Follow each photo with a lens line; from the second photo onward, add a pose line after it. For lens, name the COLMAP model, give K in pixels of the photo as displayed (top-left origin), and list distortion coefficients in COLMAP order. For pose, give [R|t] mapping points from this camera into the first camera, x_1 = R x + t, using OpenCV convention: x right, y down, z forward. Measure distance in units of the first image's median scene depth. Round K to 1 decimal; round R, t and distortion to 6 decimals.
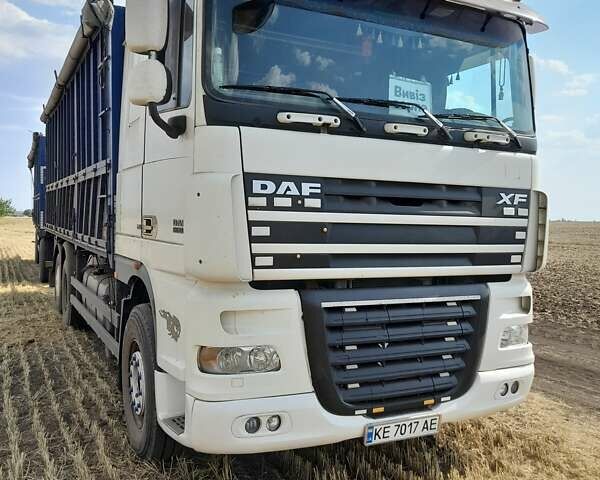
lens RADIAL K [[585.1, 0, 300.0], [0, 585.1, 240.0], [0, 0, 1]] dist [0.120160, -0.152467]
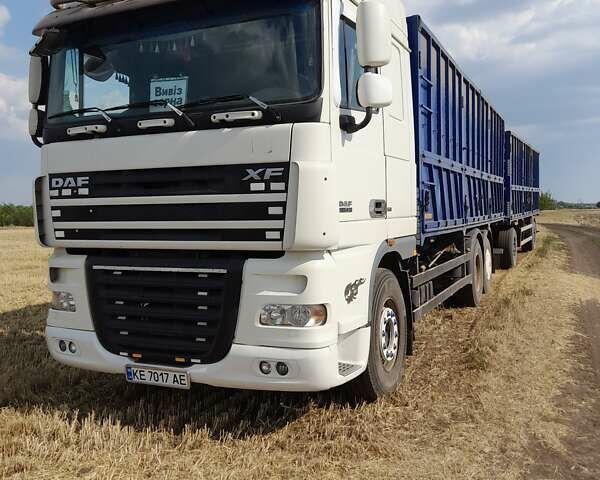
lens RADIAL K [[585.1, 0, 300.0], [0, 585.1, 240.0], [0, 0, 1]] dist [0.120160, -0.152467]
pose [[0.609527, 0.006883, -0.792736, 1.301884], [0.004983, 0.999909, 0.012513, 0.031557], [0.792750, -0.011578, 0.609437, 0.512283]]
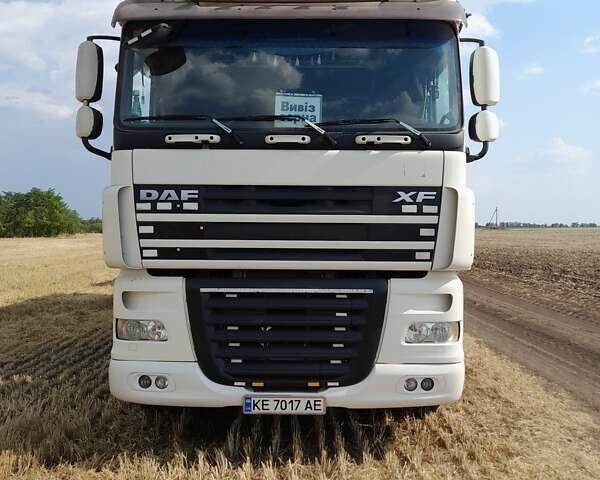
lens RADIAL K [[585.1, 0, 300.0], [0, 585.1, 240.0], [0, 0, 1]] dist [0.120160, -0.152467]
pose [[0.884004, -0.007795, -0.467414, 0.733488], [-0.002574, 0.999765, -0.021541, 0.030648], [0.467472, 0.020246, 0.883776, 0.018911]]
